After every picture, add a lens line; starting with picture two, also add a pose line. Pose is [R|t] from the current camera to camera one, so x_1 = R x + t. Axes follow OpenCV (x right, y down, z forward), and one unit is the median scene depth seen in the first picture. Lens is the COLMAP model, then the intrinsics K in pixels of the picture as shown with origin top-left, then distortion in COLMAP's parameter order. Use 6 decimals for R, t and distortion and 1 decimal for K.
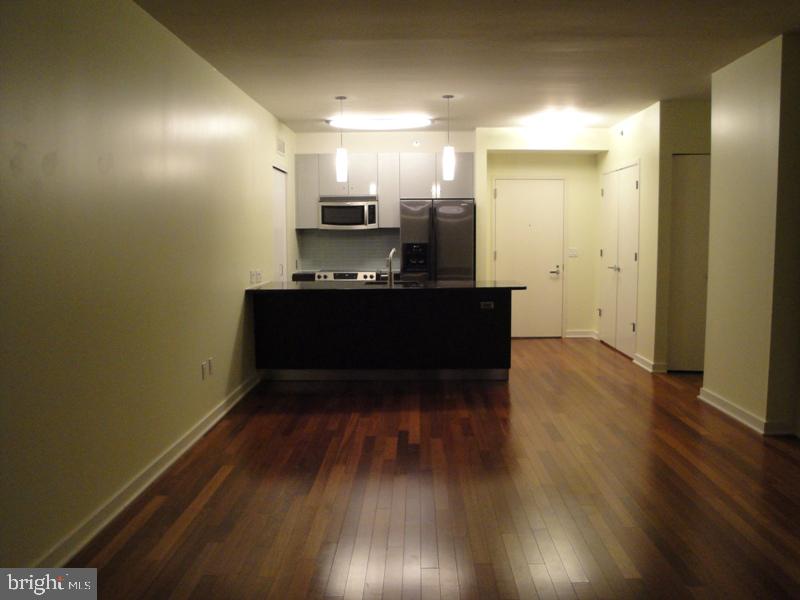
lens RADIAL K [[663.3, 0, 399.8], [0, 663.3, 302.2], [0, 0, 1]] dist [-0.157814, 0.131675]
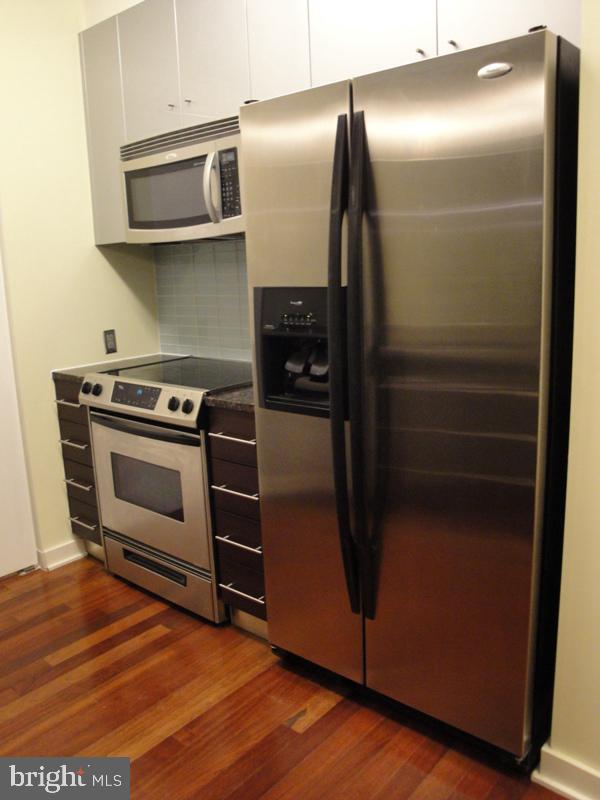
lens RADIAL K [[663.3, 0, 297.1], [0, 663.3, 395.4], [0, 0, 1]] dist [-0.157814, 0.131675]
pose [[0.773583, 0.103065, -0.625257, 0.165941], [-0.028645, 0.991364, 0.127972, -0.079227], [0.633047, -0.081087, 0.769855, 0.798472]]
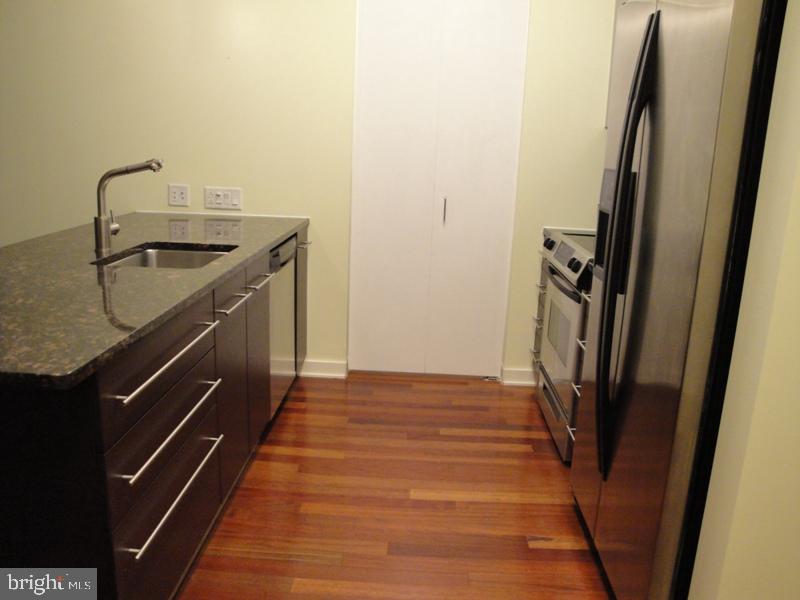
lens RADIAL K [[663.3, 0, 398.8], [0, 663.3, 306.2], [0, 0, 1]] dist [-0.157814, 0.131675]
pose [[-0.018111, 0.243864, -0.969640, 0.275458], [-0.139594, 0.959684, 0.243967, -0.085658], [0.990043, 0.139774, 0.016661, 0.893450]]
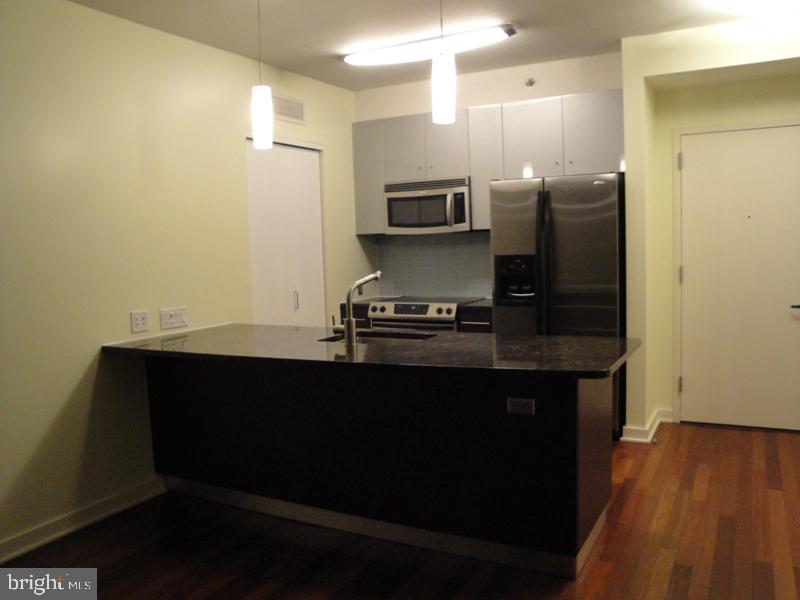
lens RADIAL K [[663.3, 0, 400.6], [0, 663.3, 304.3], [0, 0, 1]] dist [-0.157814, 0.131675]
pose [[0.889701, 0.018878, -0.456152, 0.191210], [-0.017630, 0.999820, 0.006990, -0.047255], [0.456202, 0.001823, 0.889874, 0.432224]]
